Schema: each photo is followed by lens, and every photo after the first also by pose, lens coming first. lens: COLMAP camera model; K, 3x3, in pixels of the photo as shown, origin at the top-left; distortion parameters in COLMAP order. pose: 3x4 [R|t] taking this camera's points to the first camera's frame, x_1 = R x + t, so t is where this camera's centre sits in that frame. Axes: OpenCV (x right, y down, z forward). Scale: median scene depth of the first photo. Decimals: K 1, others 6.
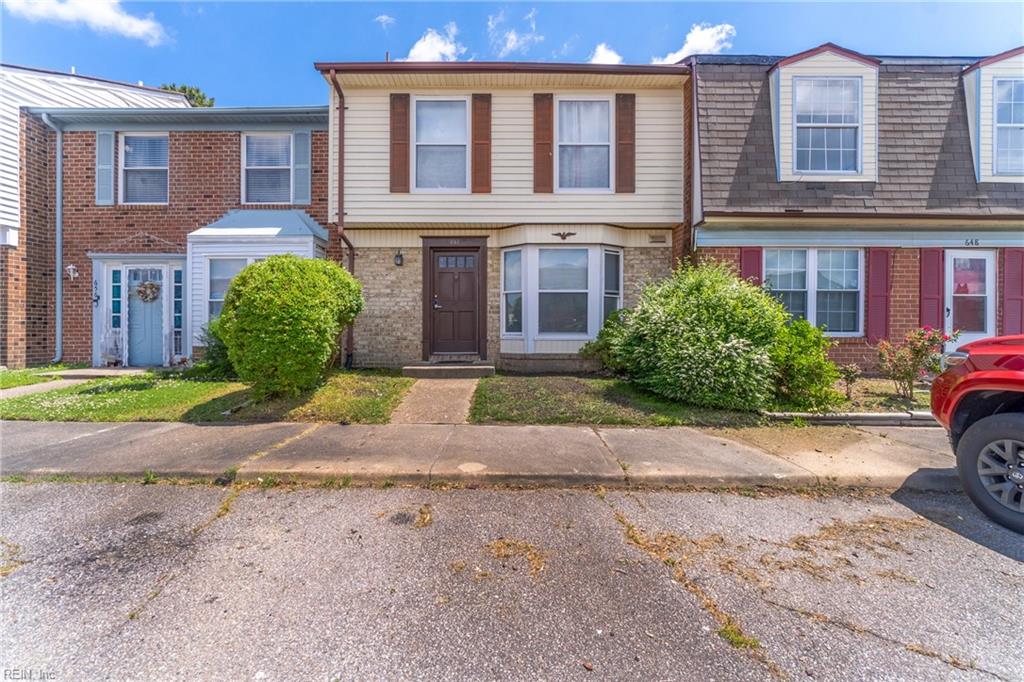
lens RADIAL K [[445.8, 0, 501.8], [0, 445.8, 338.3], [0, 0, 1]] dist [-0.002502, 0.000693]
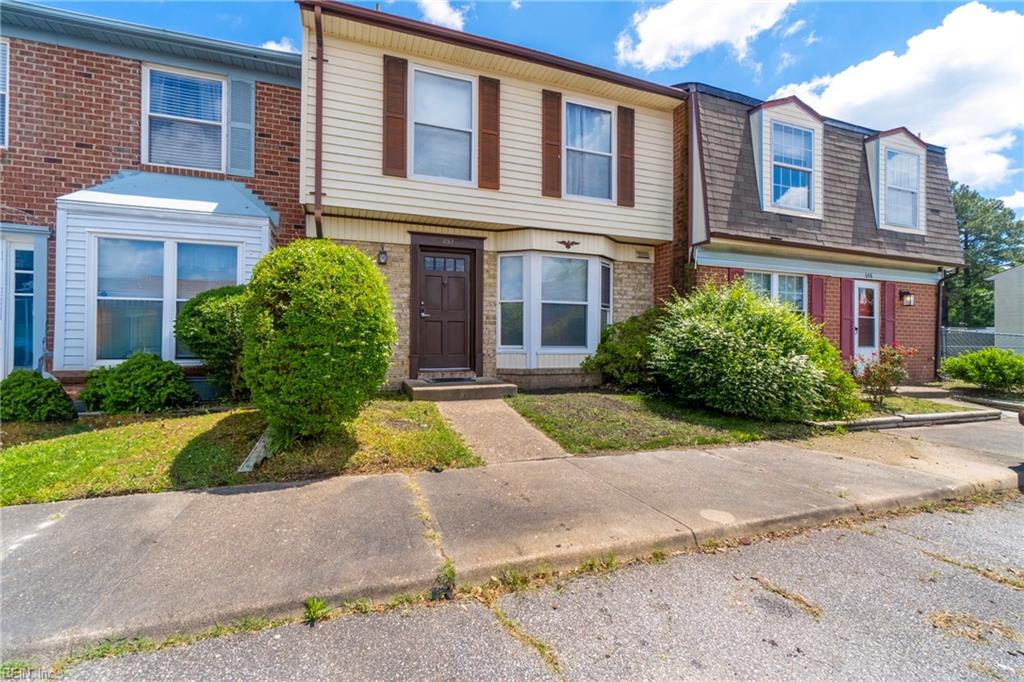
lens RADIAL K [[445.8, 0, 514.2], [0, 445.8, 343.9], [0, 0, 1]] dist [-0.002502, 0.000693]
pose [[0.940325, 0.003736, 0.340258, -0.316931], [-0.000857, 0.999963, -0.008609, -0.010139], [-0.340277, 0.007804, 0.940293, 0.158141]]
